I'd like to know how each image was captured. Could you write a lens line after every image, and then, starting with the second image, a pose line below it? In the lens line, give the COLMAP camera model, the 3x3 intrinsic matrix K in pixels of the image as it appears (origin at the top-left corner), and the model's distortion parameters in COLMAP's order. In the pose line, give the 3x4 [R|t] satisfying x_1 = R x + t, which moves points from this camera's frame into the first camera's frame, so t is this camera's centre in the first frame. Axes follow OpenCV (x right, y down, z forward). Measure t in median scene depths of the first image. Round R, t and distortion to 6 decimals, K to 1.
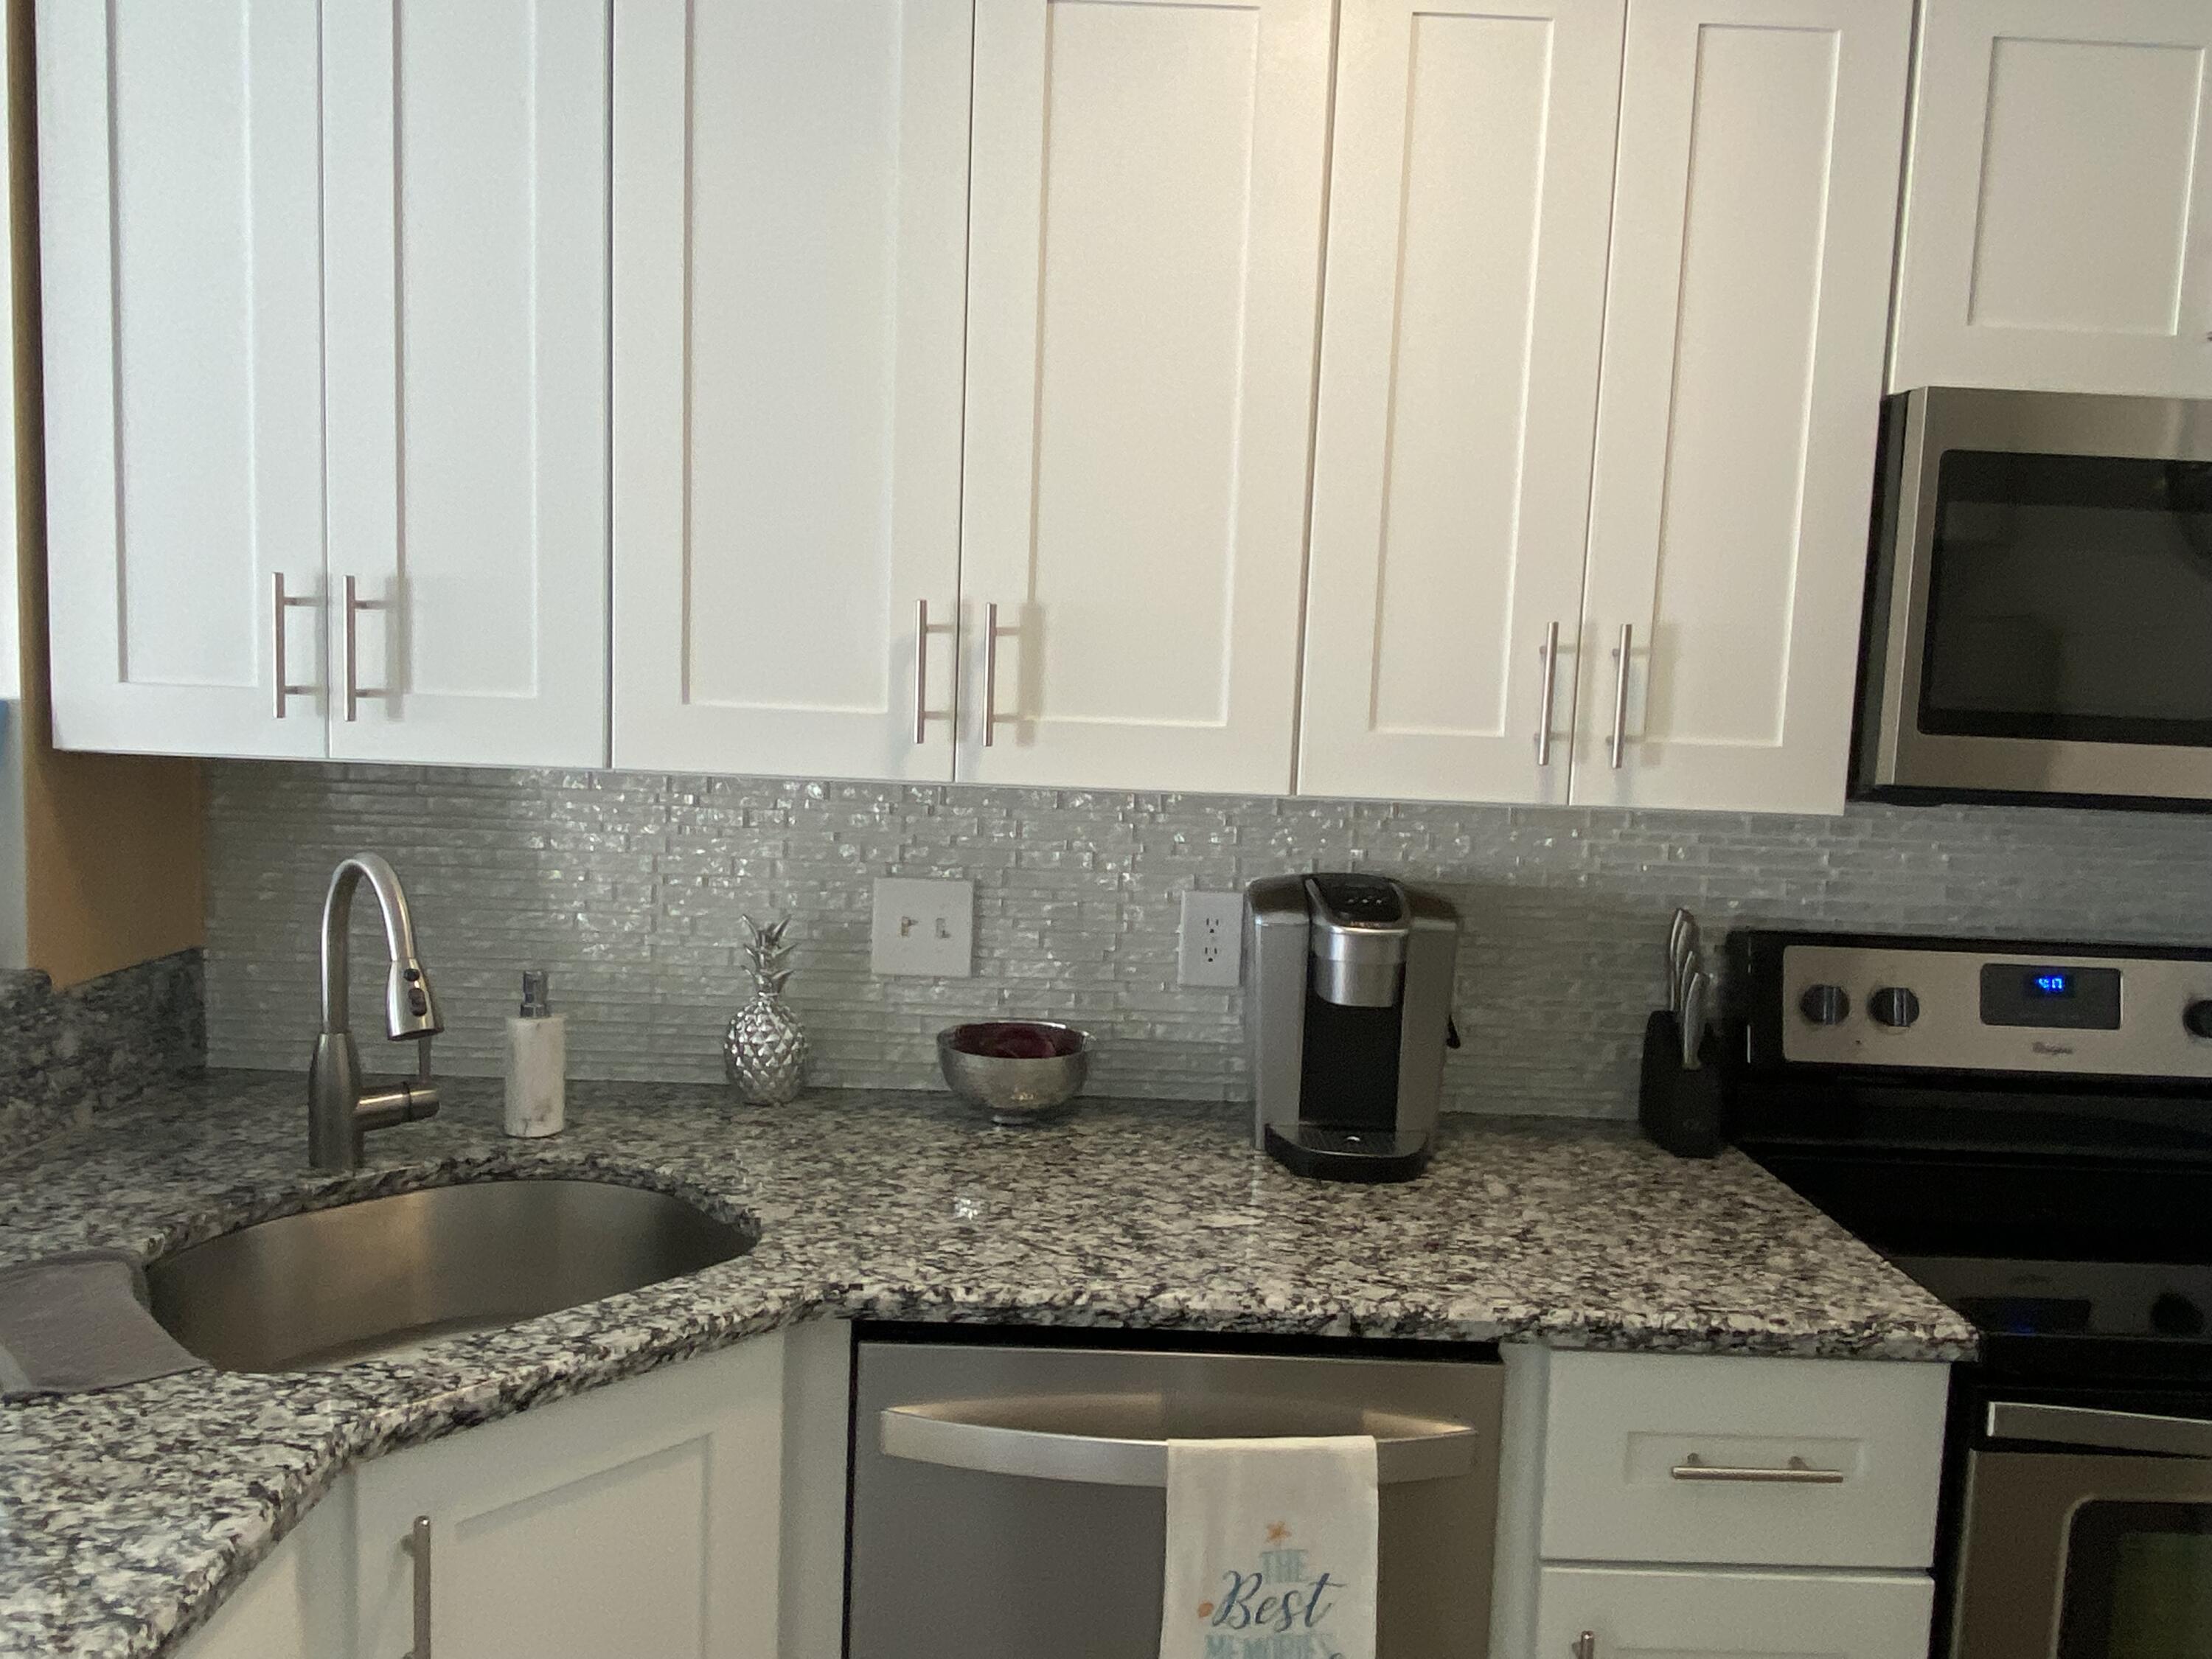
lens RADIAL K [[1574.5, 0, 1106.0], [0, 1574.5, 829.5], [0, 0, 1]] dist [0.051848, -0.064371]
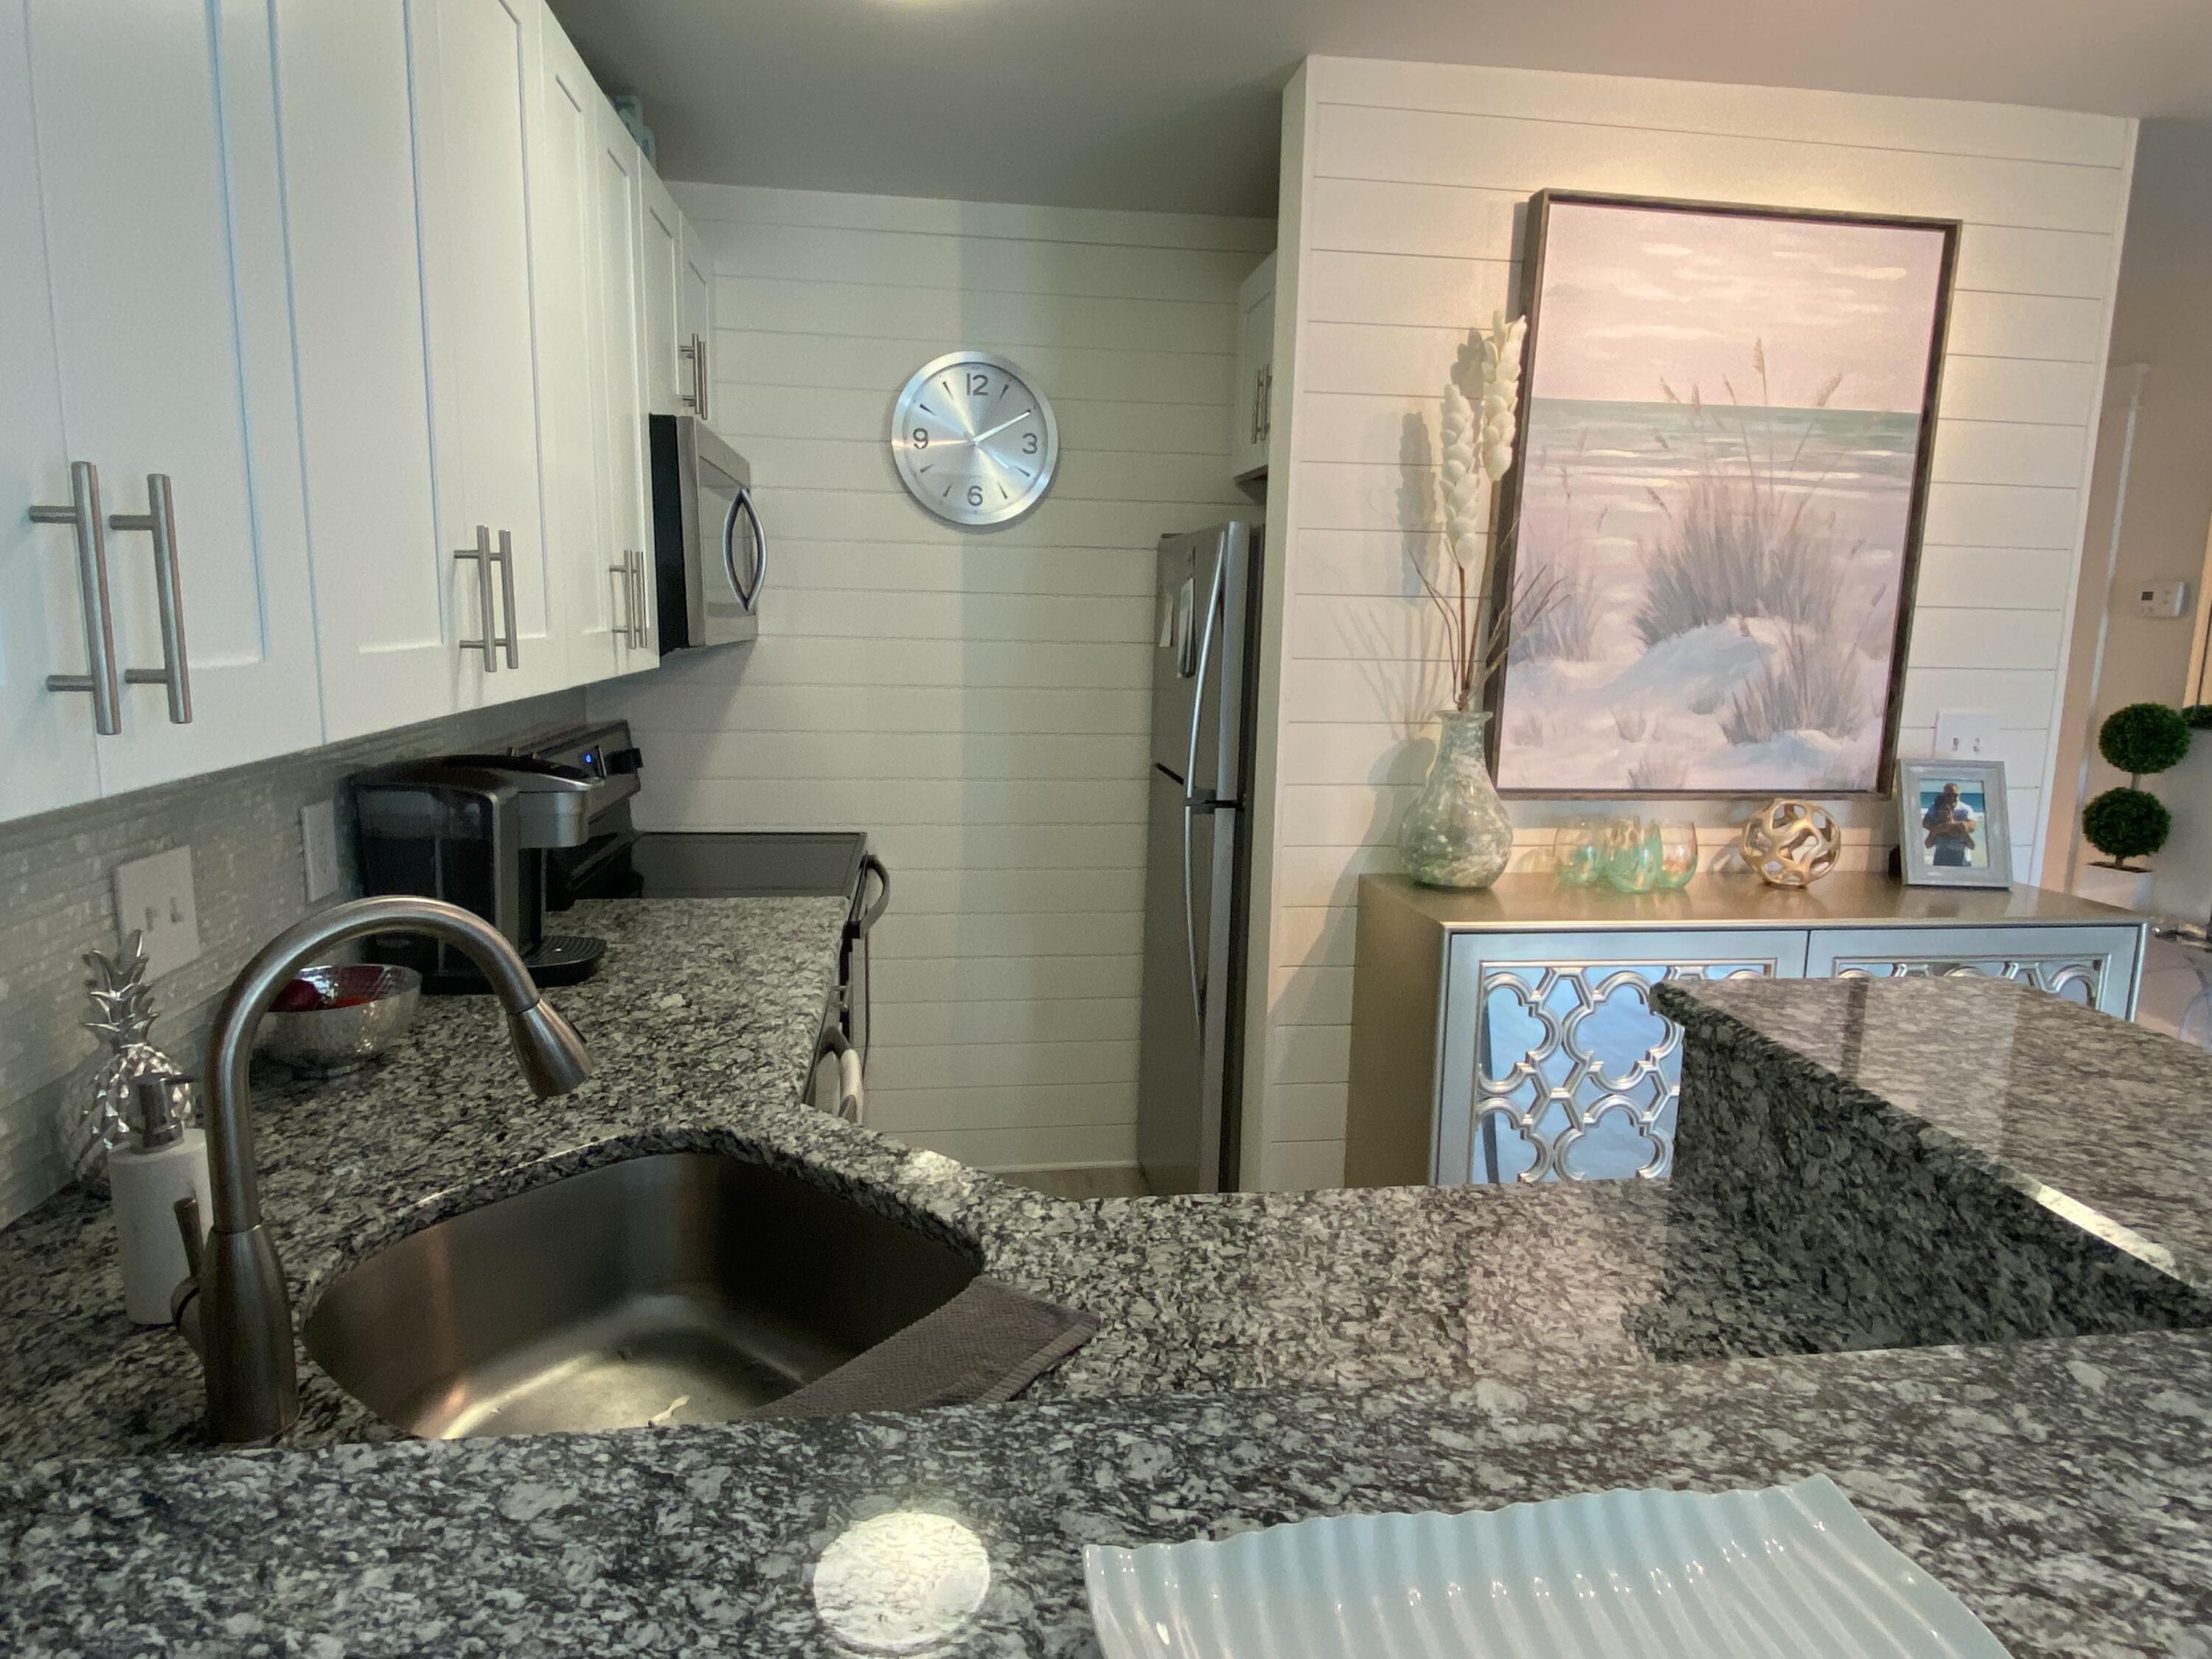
lens RADIAL K [[1303.1, 0, 1109.0], [0, 1303.1, 820.0], [0, 0, 1]] dist [0.082764, -0.096688]
pose [[-0.117591, -0.204015, 0.971880, -1.081839], [0.080804, 0.973459, 0.214123, -0.121328], [-0.989769, 0.103711, -0.097985, 0.754894]]
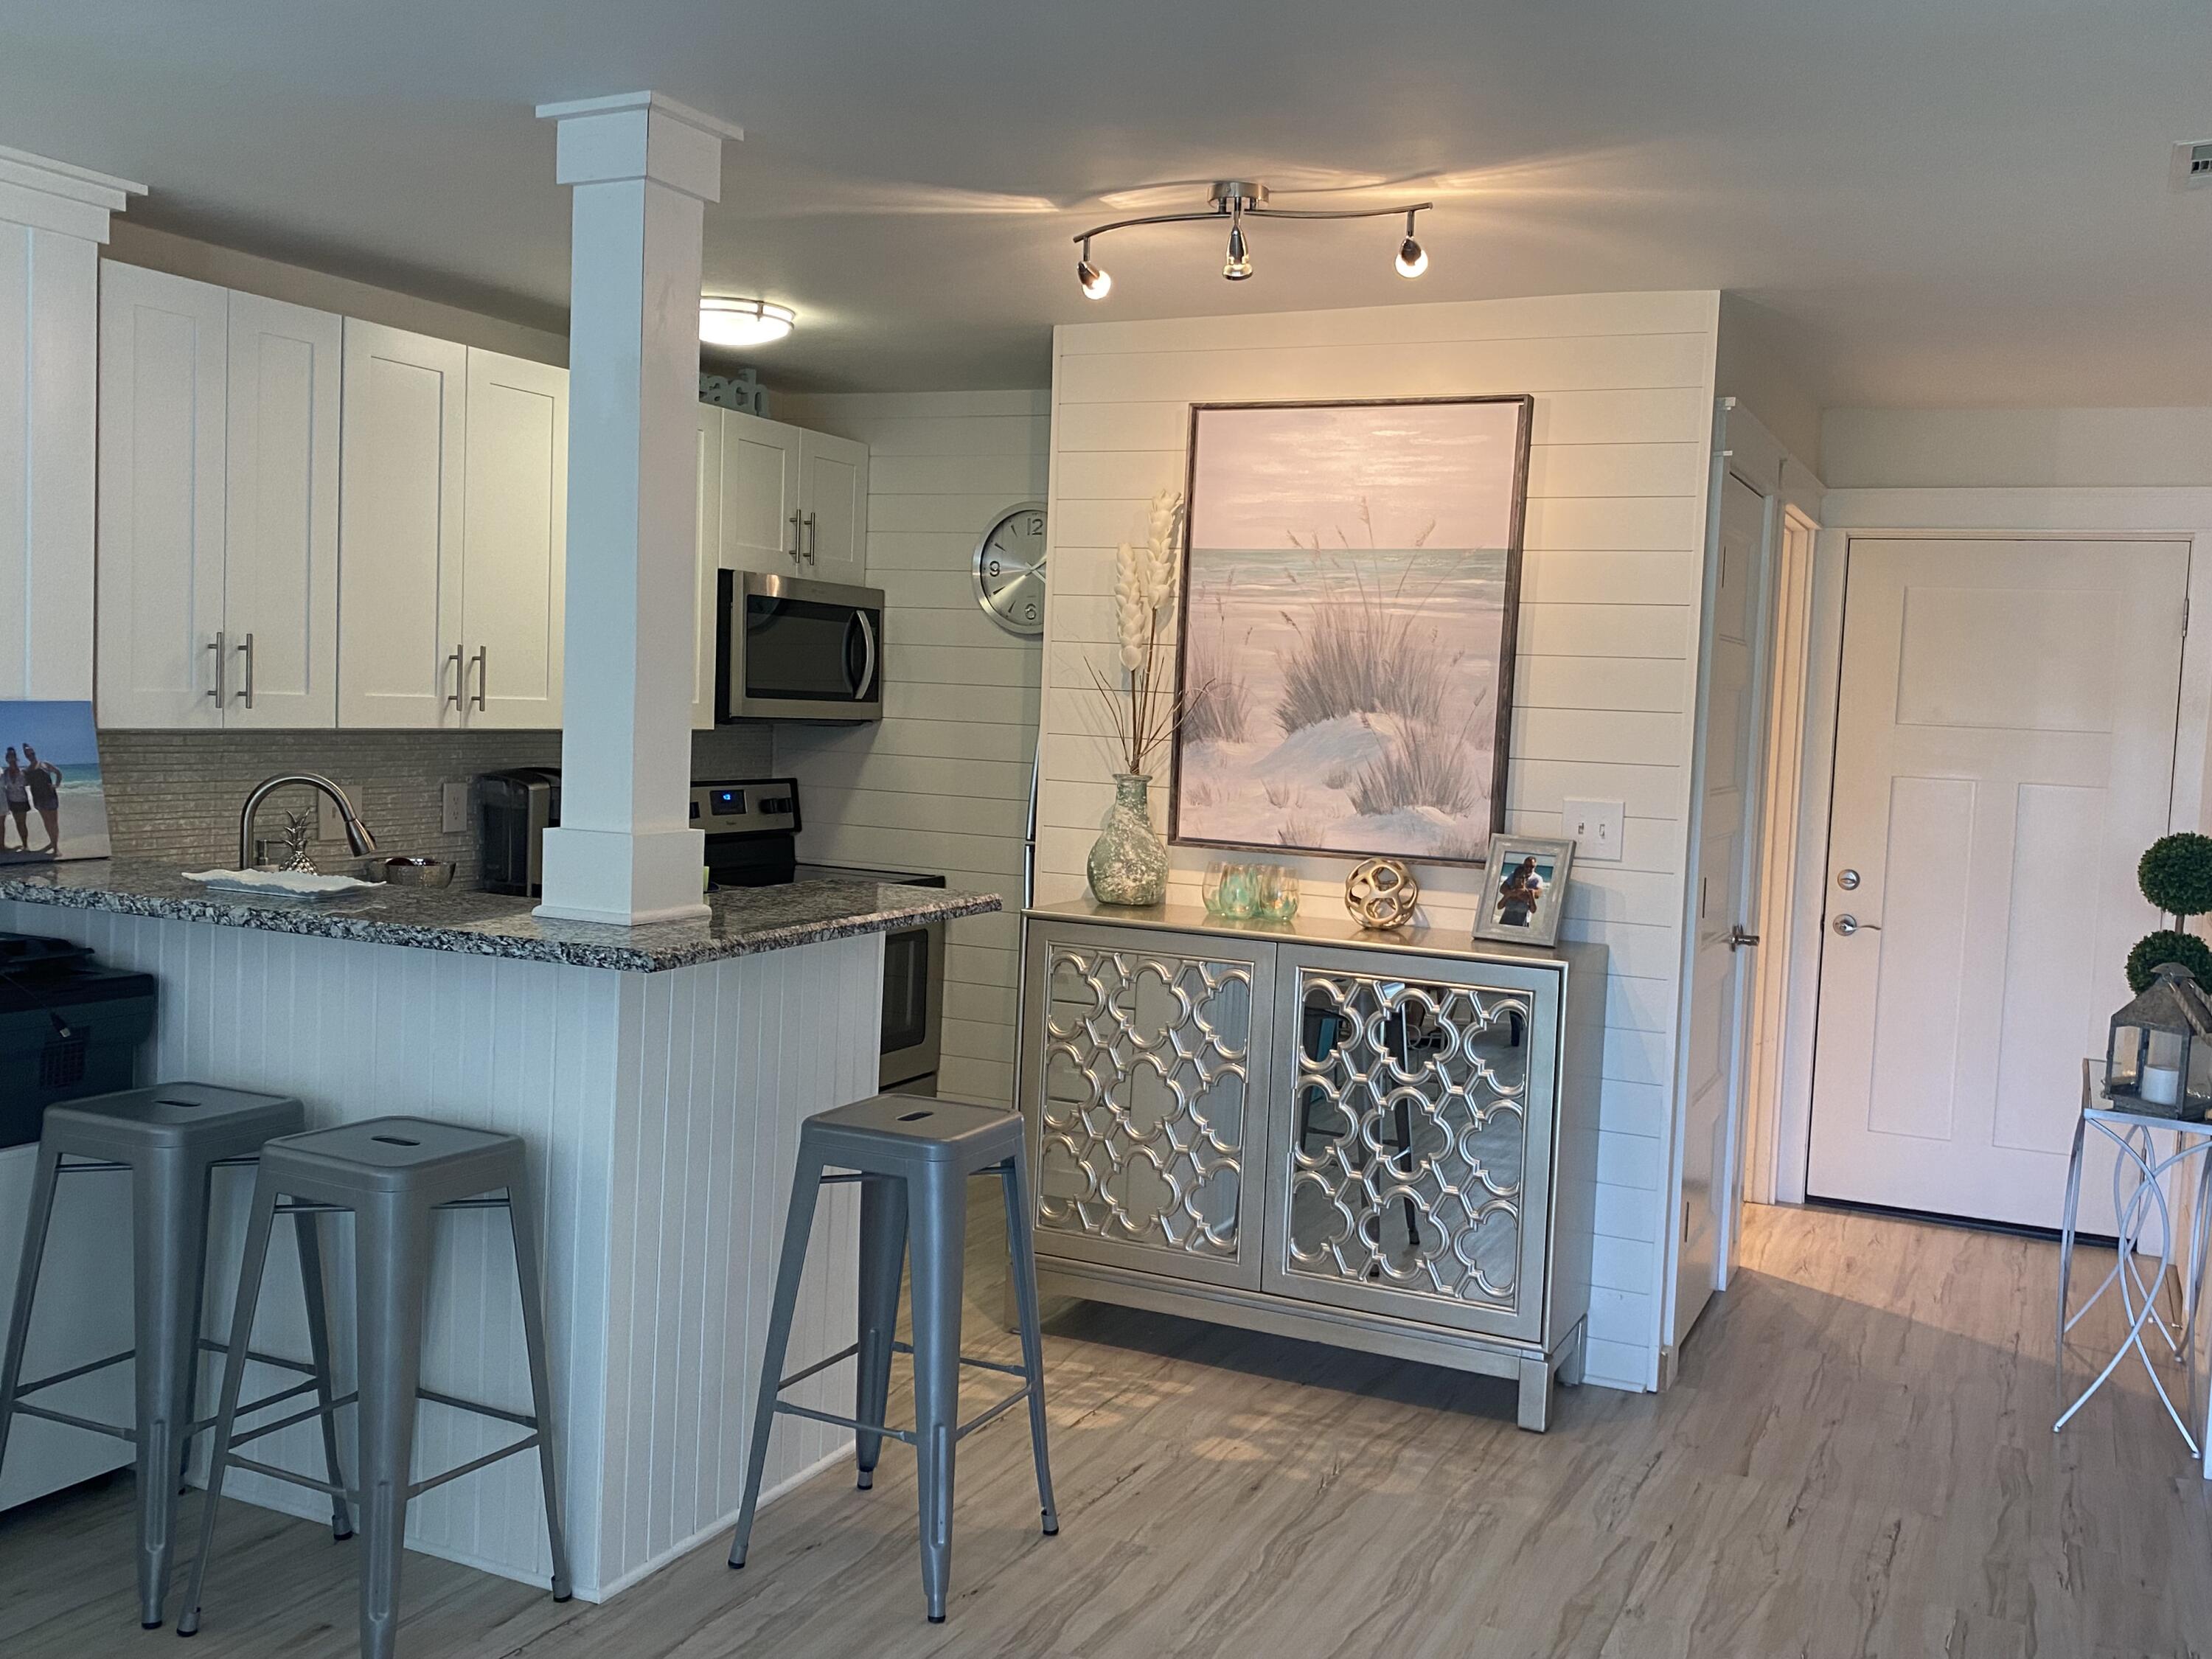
lens RADIAL K [[1985.3, 0, 1110.2], [0, 1985.3, 826.2], [0, 0, 1]] dist [0.191696, -0.540290]
pose [[0.436848, -0.084348, 0.895572, -2.409595], [0.074046, 0.995587, 0.057650, 0.010425], [-0.896482, 0.041129, 0.441166, -1.115277]]
